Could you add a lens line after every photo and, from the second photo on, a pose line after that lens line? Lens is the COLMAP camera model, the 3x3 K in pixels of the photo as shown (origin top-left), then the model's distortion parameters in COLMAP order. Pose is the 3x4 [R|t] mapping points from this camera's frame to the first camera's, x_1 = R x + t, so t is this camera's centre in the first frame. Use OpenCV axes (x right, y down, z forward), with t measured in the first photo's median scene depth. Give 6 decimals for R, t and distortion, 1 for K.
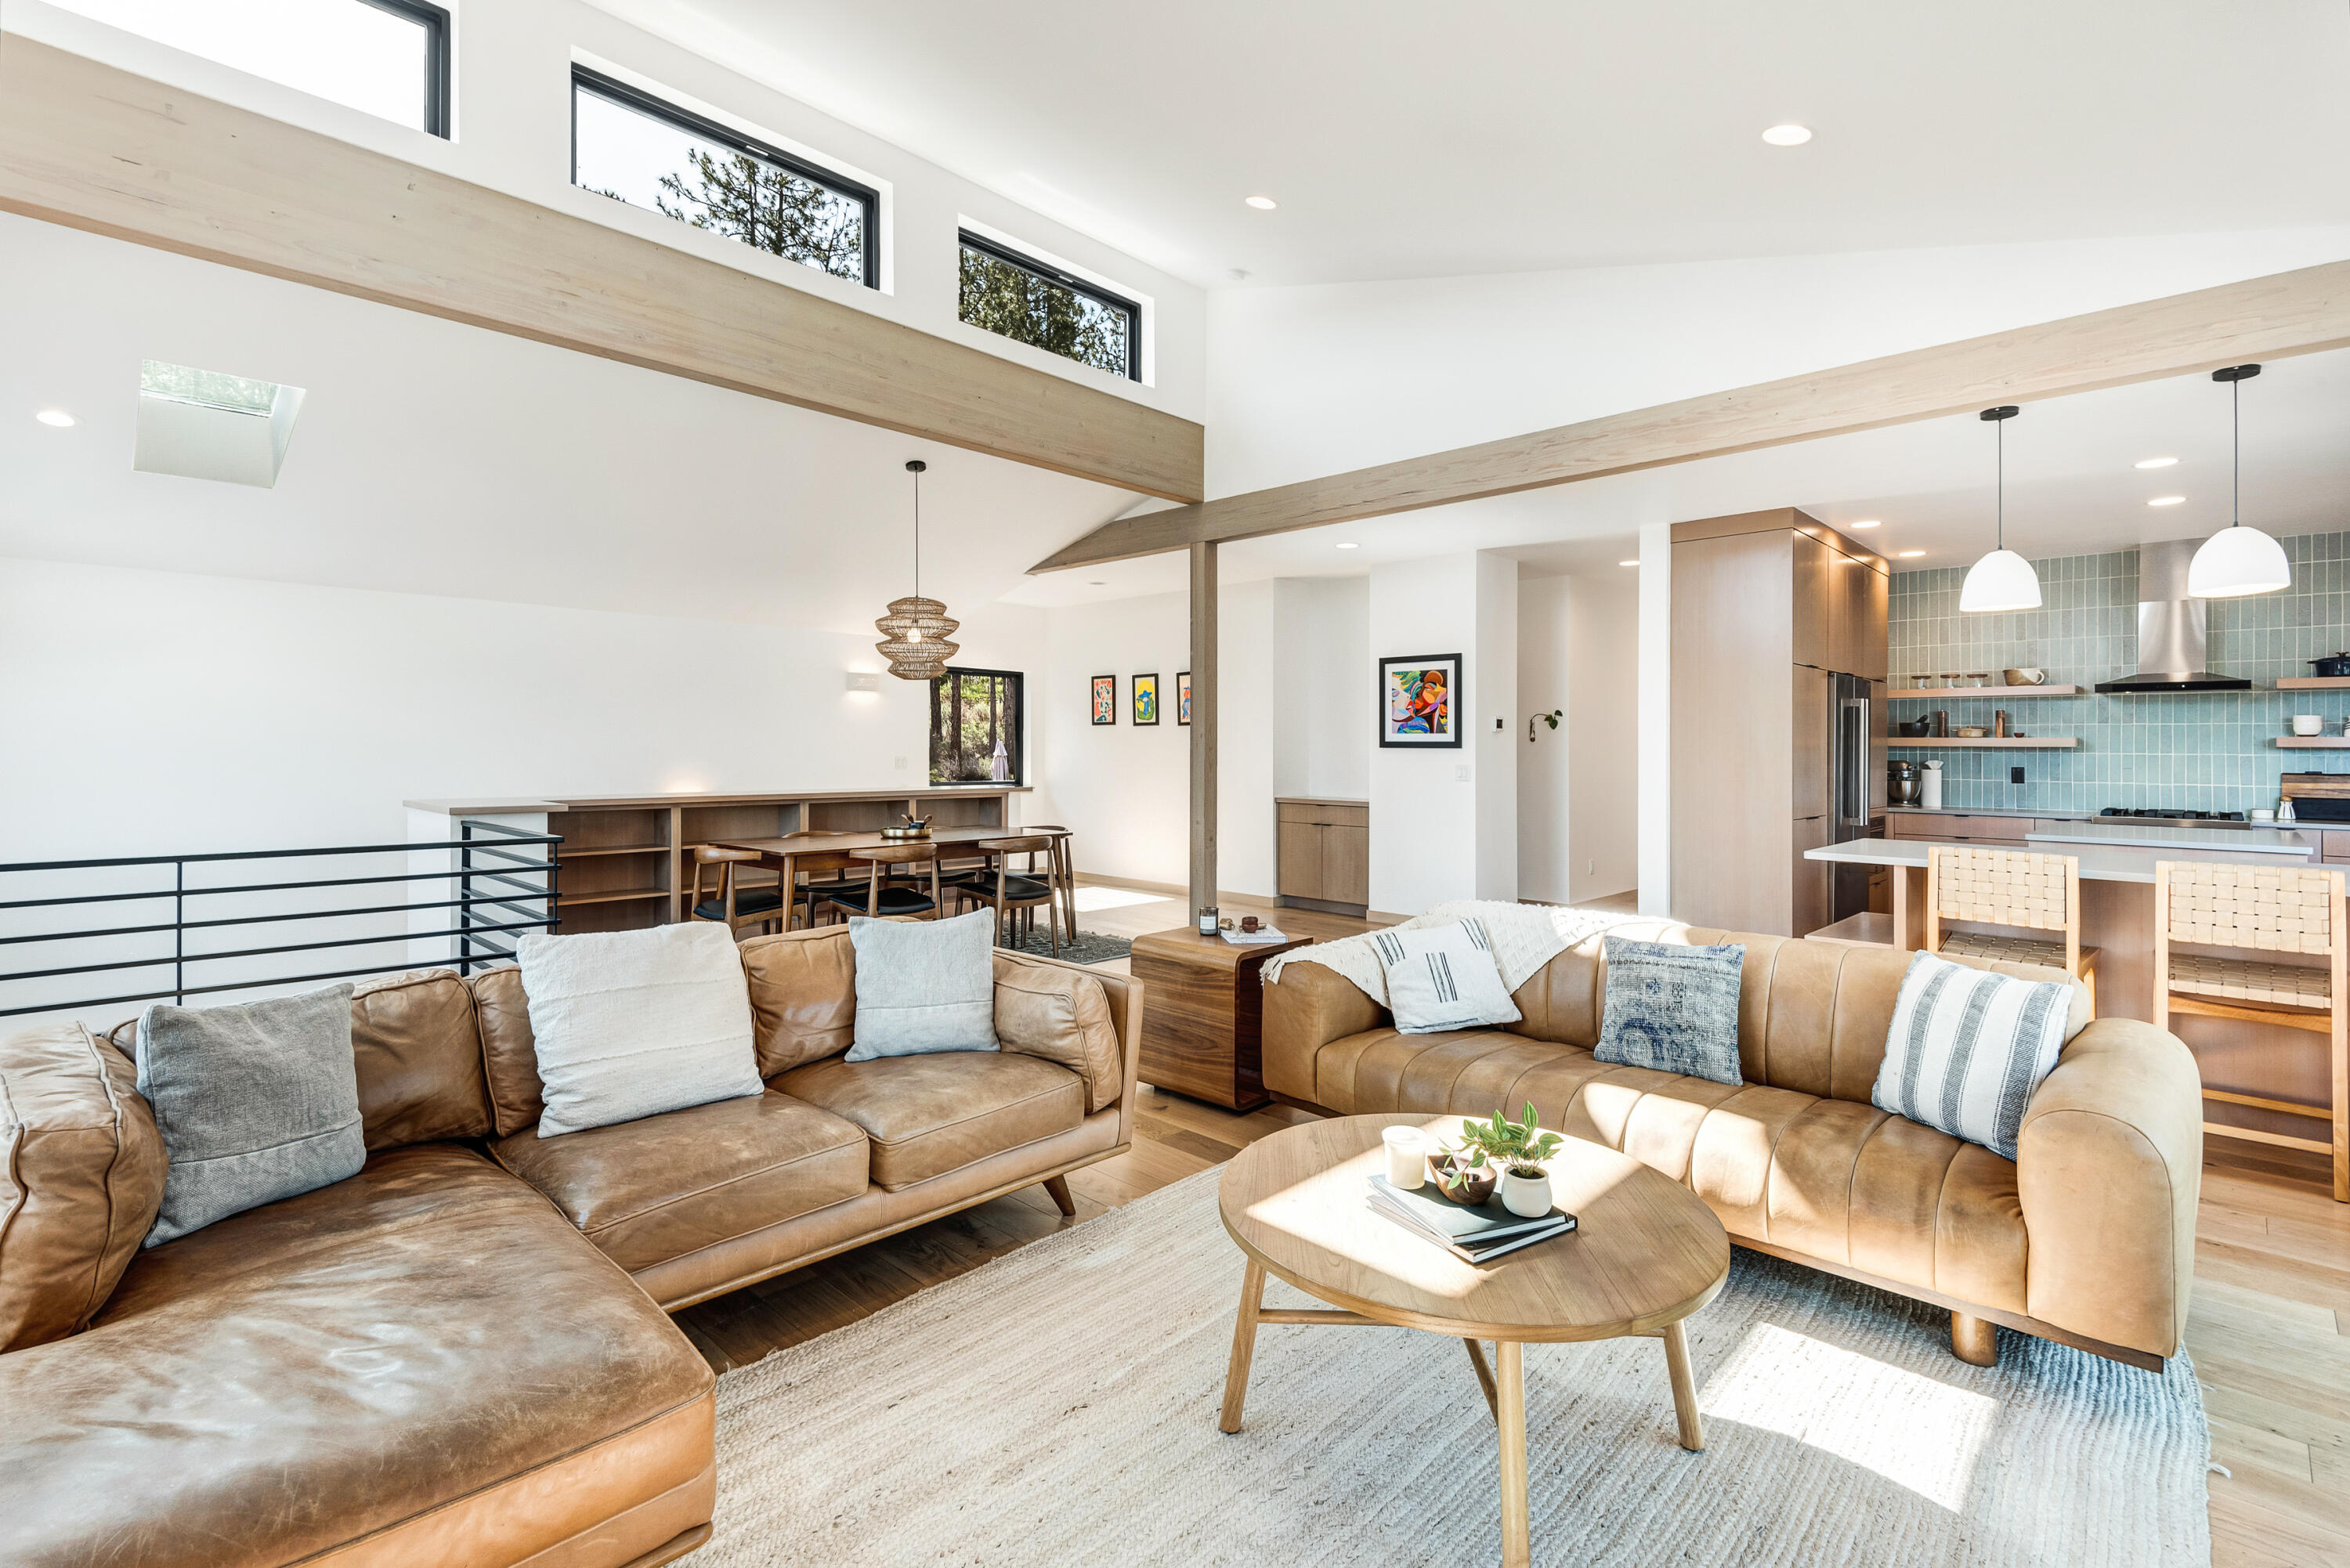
lens RADIAL K [[1079.2, 0, 1194.5], [0, 1079.2, 727.5], [0, 0, 1]] dist [0.002522, 0.000097]
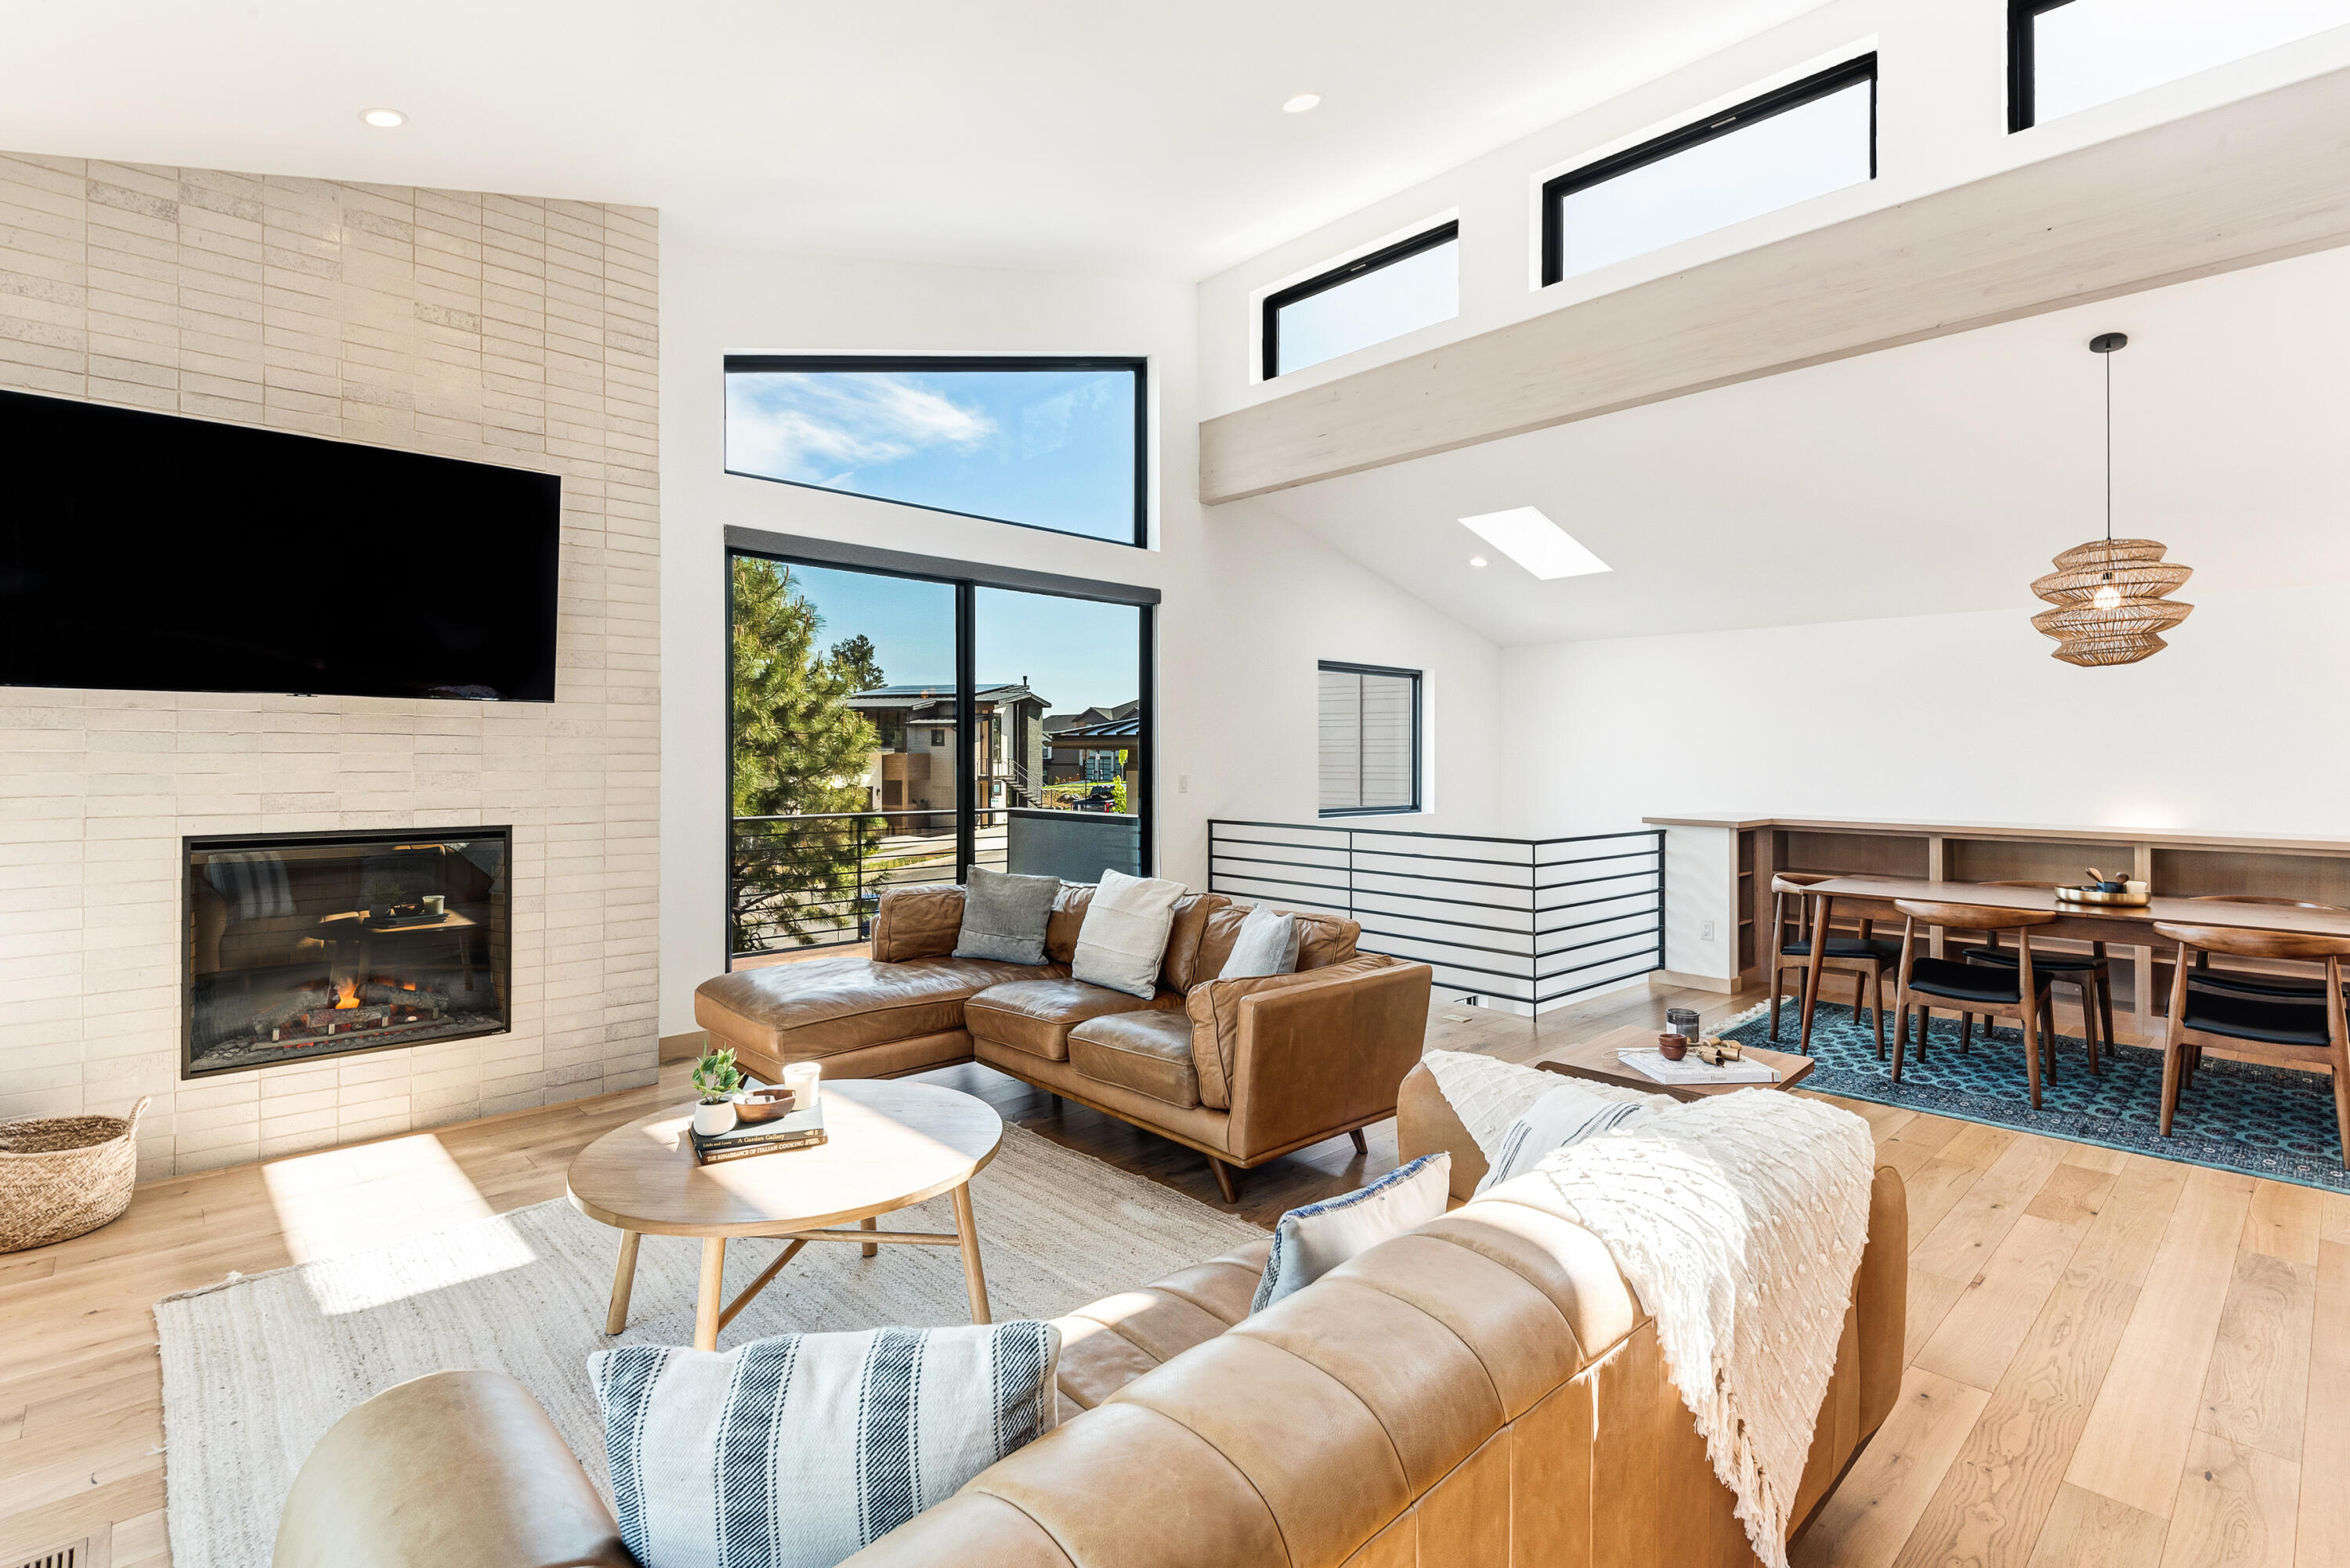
lens RADIAL K [[1079.2, 0, 1171.9], [0, 1079.2, 758.7], [0, 0, 1]] dist [0.002522, 0.000097]
pose [[-0.073546, -0.006641, -0.997270, 0.435092], [0.012527, 0.999893, -0.007582, 0.009488], [0.997213, -0.013051, -0.073455, 0.468375]]
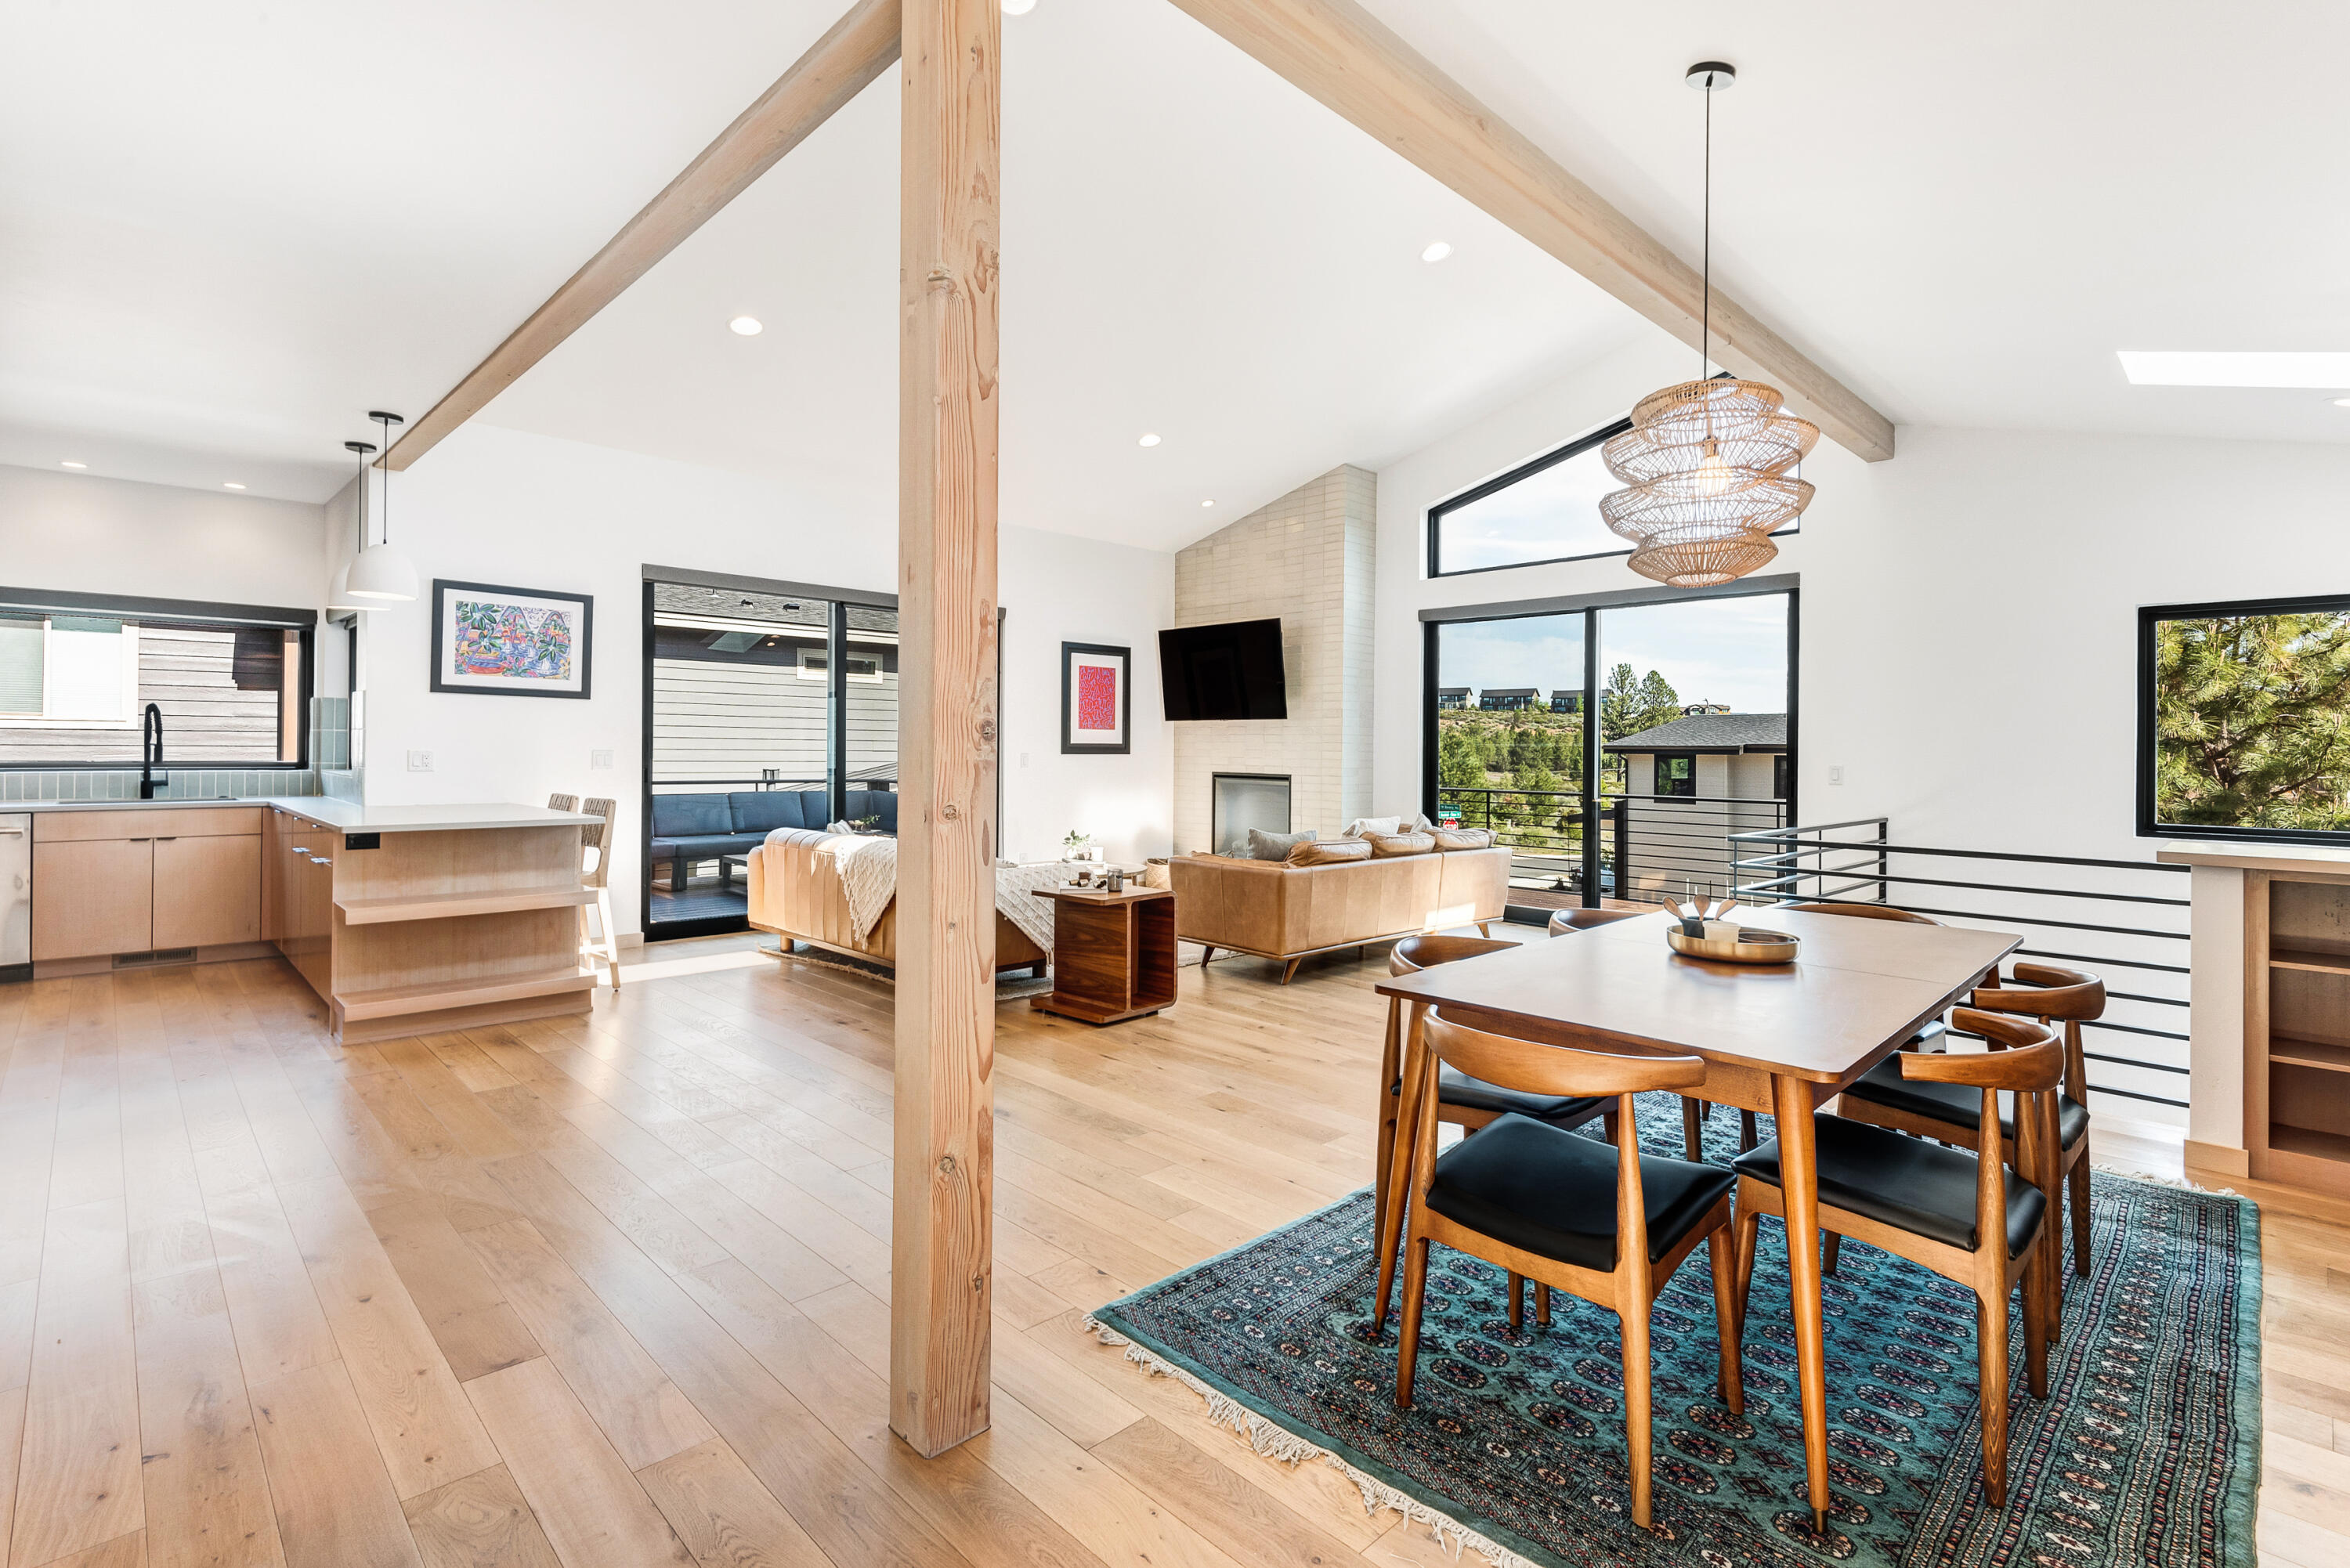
lens RADIAL K [[1079.2, 0, 1202.1], [0, 1079.2, 769.2], [0, 0, 1]] dist [0.002522, 0.000097]
pose [[-0.999482, -0.022329, 0.023183, -0.063803], [-0.022293, 0.999750, 0.001809, 0.030734], [-0.023218, 0.001291, -0.999730, 1.400032]]
